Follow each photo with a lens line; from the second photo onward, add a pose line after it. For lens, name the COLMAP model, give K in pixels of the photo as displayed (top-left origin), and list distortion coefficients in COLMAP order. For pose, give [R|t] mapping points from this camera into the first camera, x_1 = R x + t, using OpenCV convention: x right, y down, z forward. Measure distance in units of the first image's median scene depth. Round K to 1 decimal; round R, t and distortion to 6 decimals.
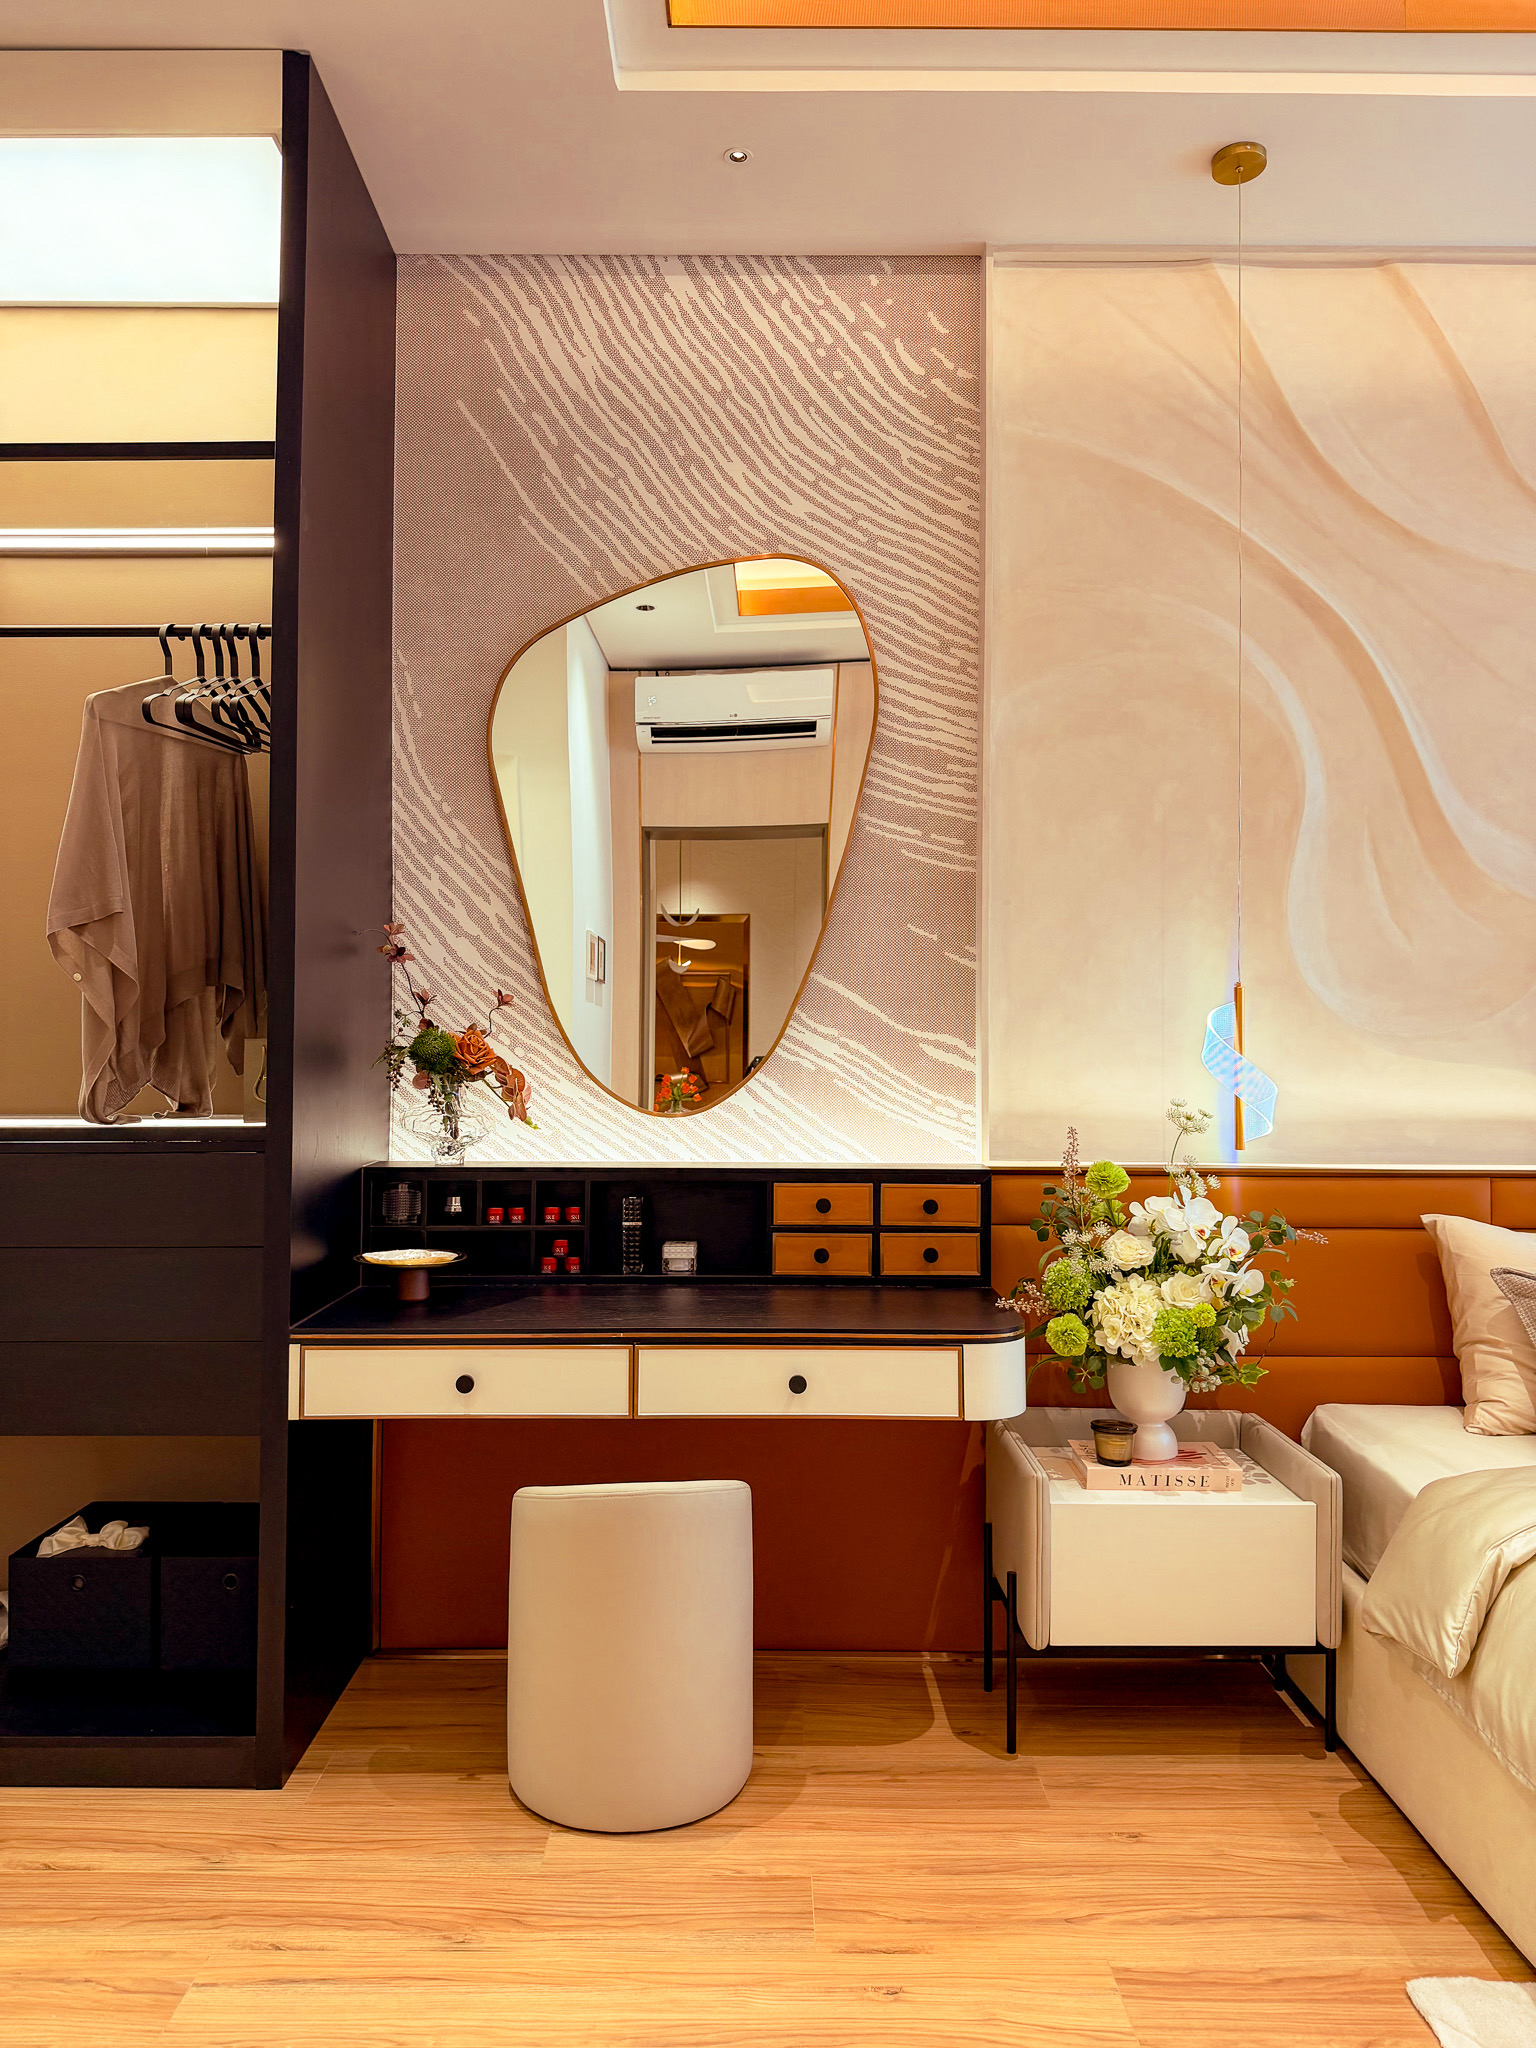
lens RADIAL K [[1422.1, 0, 768.0], [0, 1422.1, 1024.0], [0, 0, 1]] dist [0.062932, -0.082804]
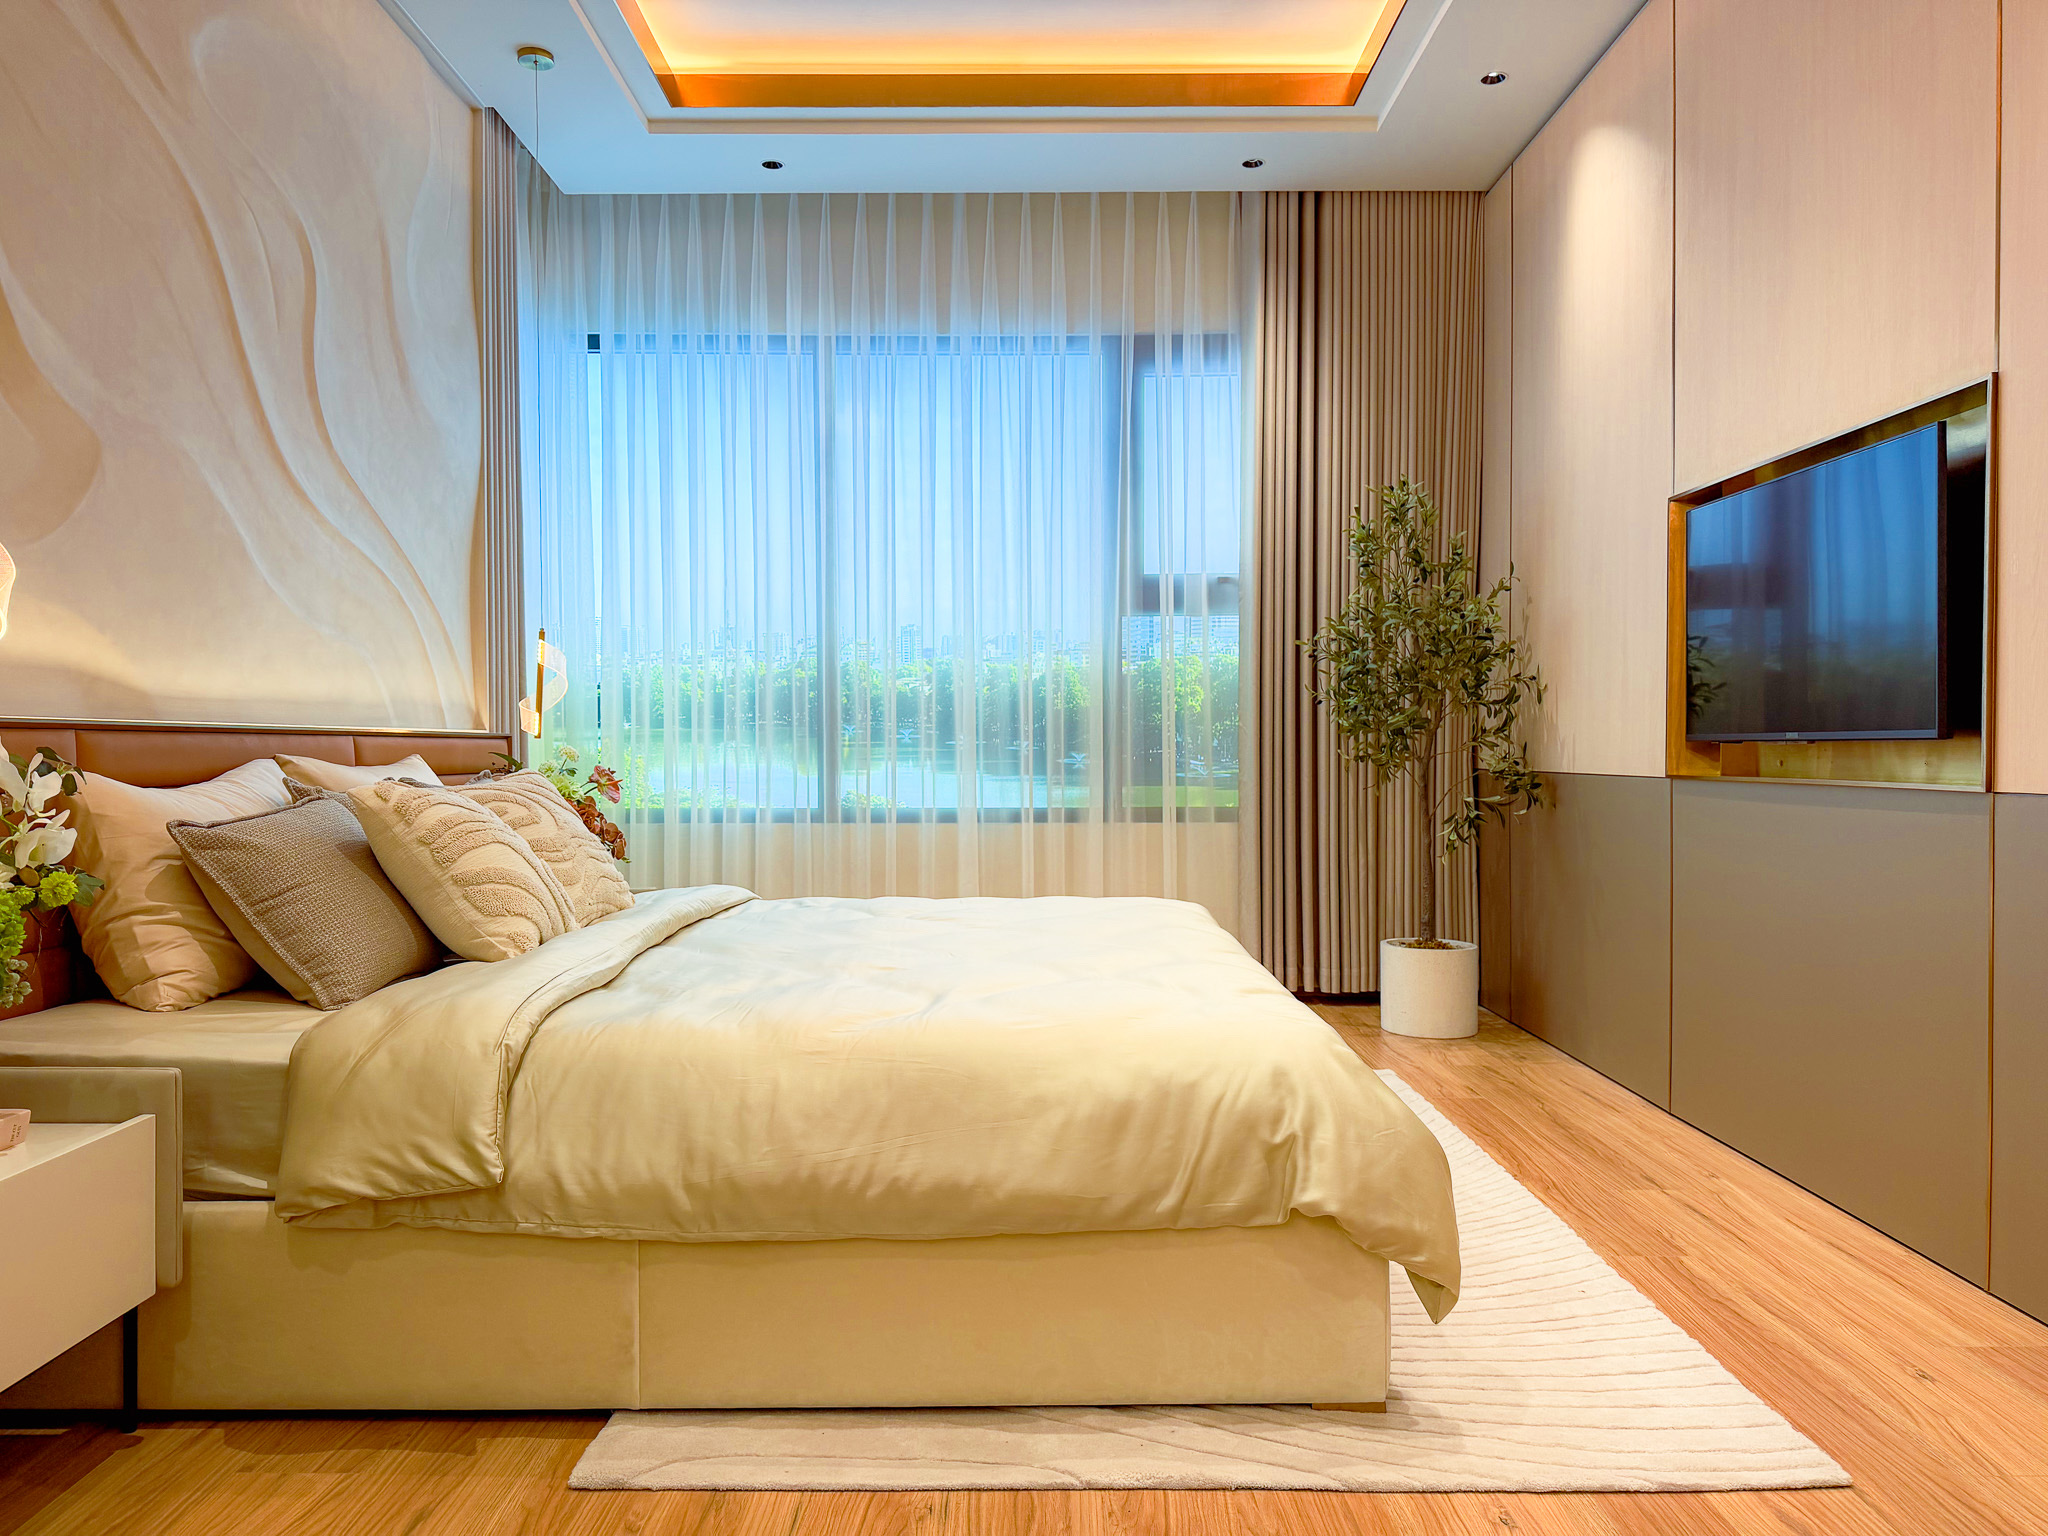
lens RADIAL K [[1422.1, 0, 1024.0], [0, 1422.1, 768.0], [0, 0, 1]] dist [0.062932, -0.082804]
pose [[0.025459, -0.030100, 0.999223, -0.359191], [-0.004760, 0.999532, 0.030231, 0.114254], [-0.999665, -0.005526, 0.025304, 0.483204]]
